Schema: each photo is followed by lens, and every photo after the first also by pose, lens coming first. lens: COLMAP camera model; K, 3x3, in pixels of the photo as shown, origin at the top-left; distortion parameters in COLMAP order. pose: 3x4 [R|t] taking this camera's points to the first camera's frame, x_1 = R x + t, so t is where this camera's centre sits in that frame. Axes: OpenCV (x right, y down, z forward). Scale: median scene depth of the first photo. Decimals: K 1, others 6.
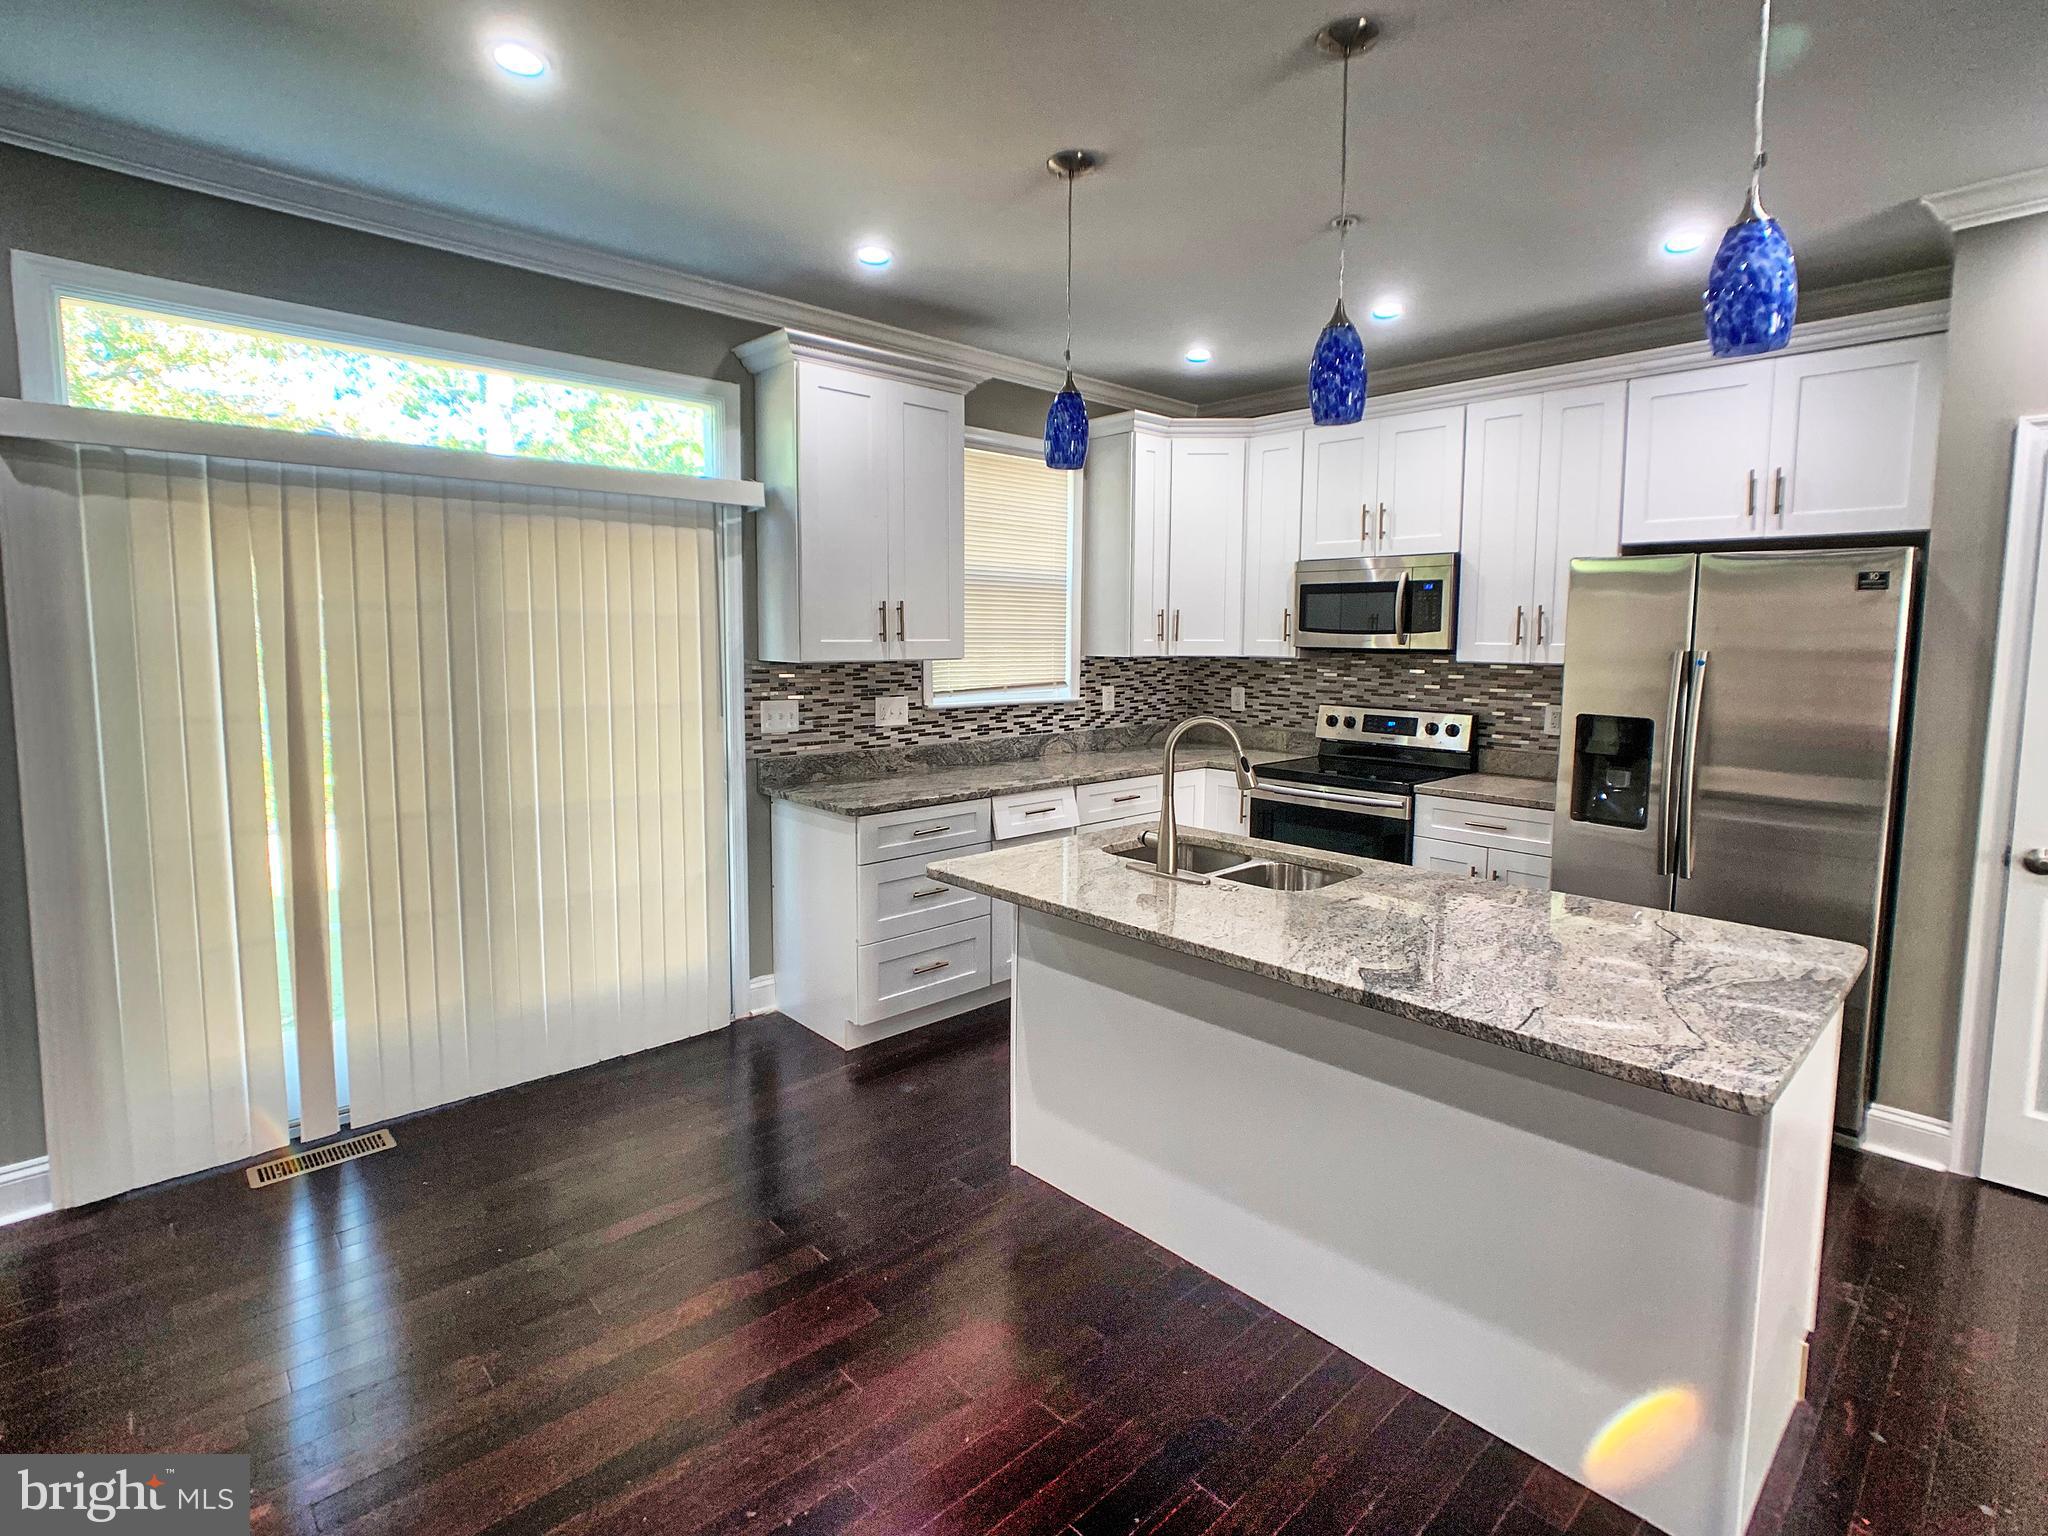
lens RADIAL K [[1008.1, 0, 1047.5], [0, 1008.1, 724.1], [0, 0, 1]] dist [-0.019713, 0.005974]
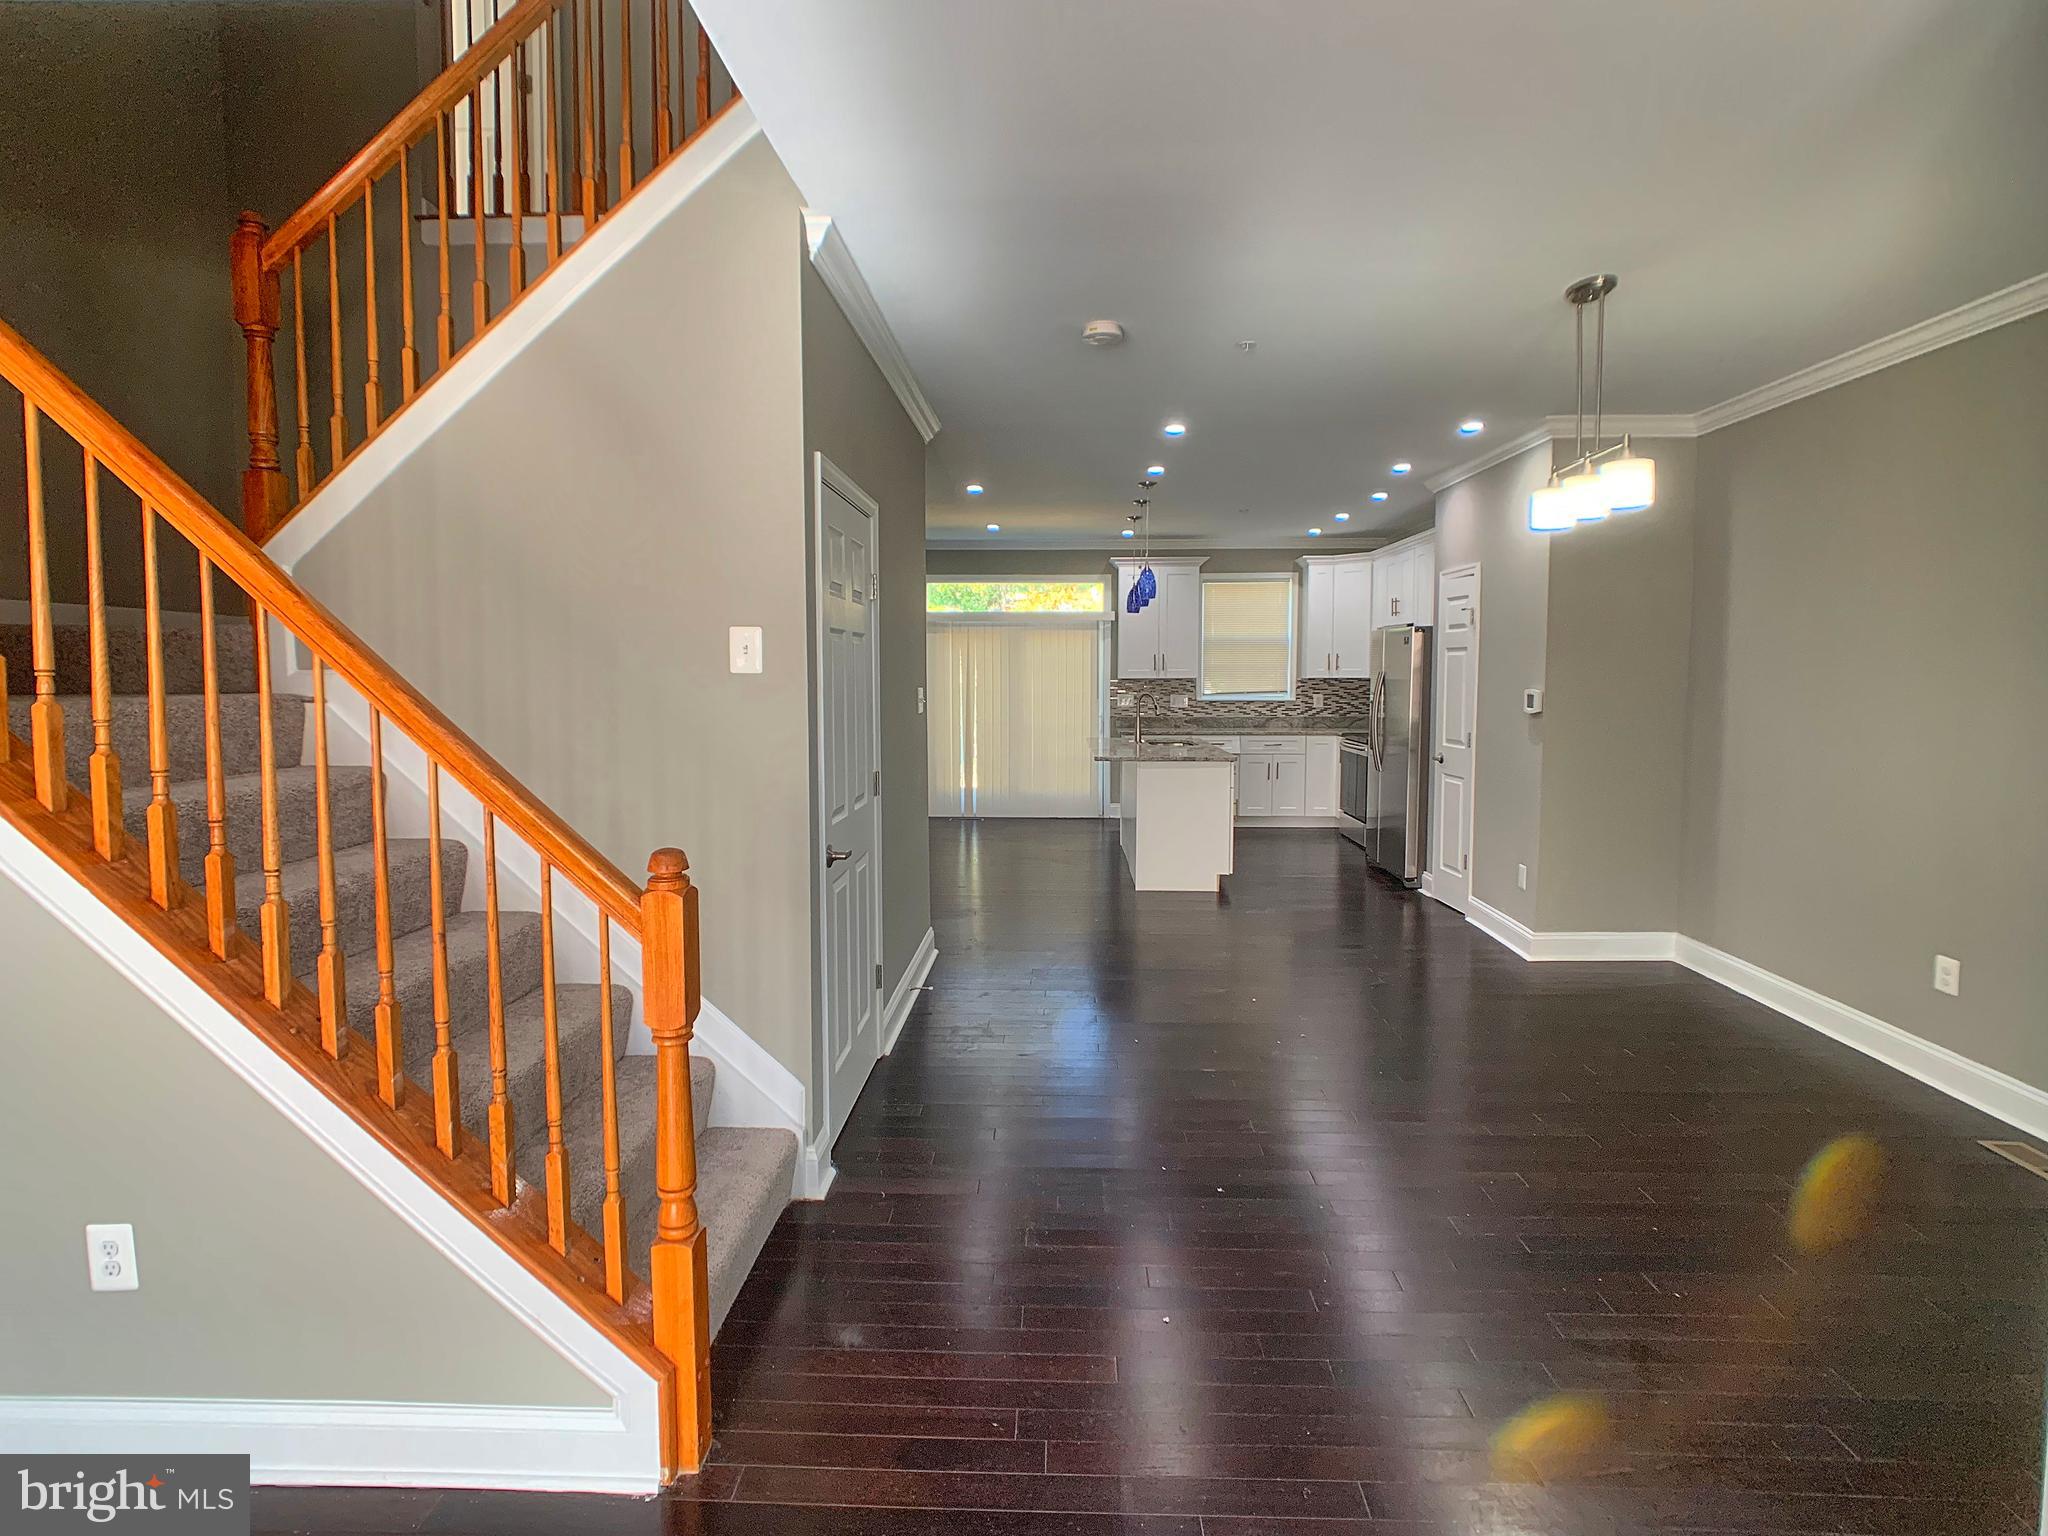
lens RADIAL K [[1008.1, 0, 1024.9], [0, 1008.1, 736.1], [0, 0, 1]] dist [-0.019713, 0.005974]
pose [[0.695383, 0.040139, -0.717518, 1.394160], [-0.059067, 0.998253, -0.001401, 0.102034], [0.716208, 0.043356, 0.696539, -0.948666]]
